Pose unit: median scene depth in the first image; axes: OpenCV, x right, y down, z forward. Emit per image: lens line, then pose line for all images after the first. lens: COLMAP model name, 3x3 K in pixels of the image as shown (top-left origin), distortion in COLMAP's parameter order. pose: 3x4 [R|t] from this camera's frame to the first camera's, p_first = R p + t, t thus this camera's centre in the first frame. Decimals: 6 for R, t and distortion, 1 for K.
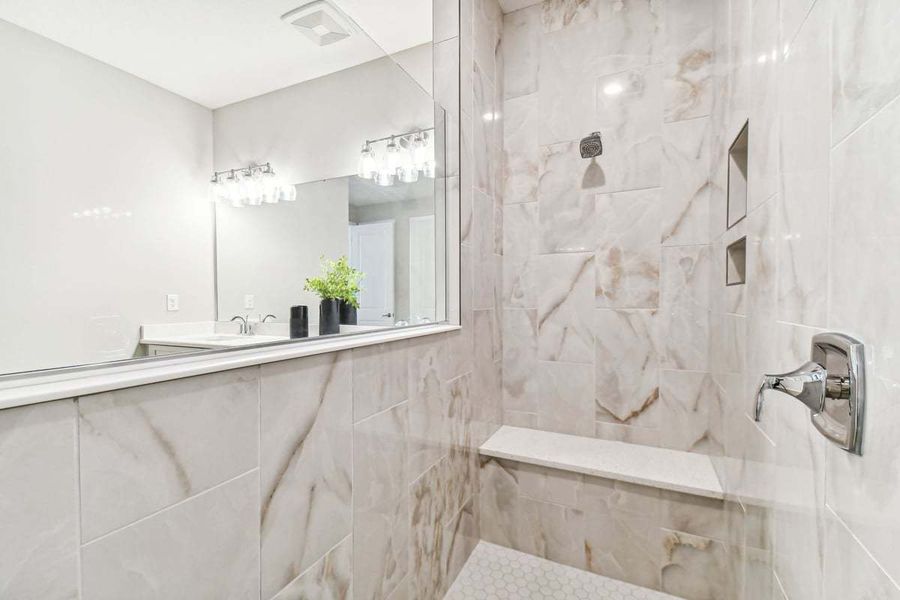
lens RADIAL K [[400.4, 0, 447.4], [0, 400.4, 303.5], [0, 0, 1]] dist [0.008282, -0.004118]
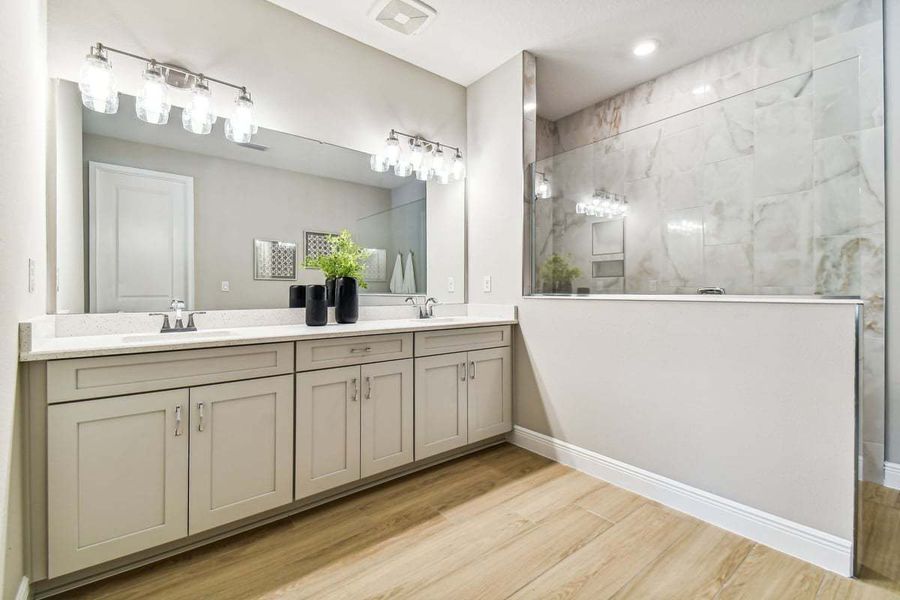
lens RADIAL K [[400.4, 0, 450.2], [0, 400.4, 293.5], [0, 0, 1]] dist [0.008282, -0.004118]
pose [[0.425443, 0.002752, 0.904981, -1.013118], [0.007473, 0.999951, -0.006554, 0.033026], [-0.904954, 0.009552, 0.425401, 0.390569]]
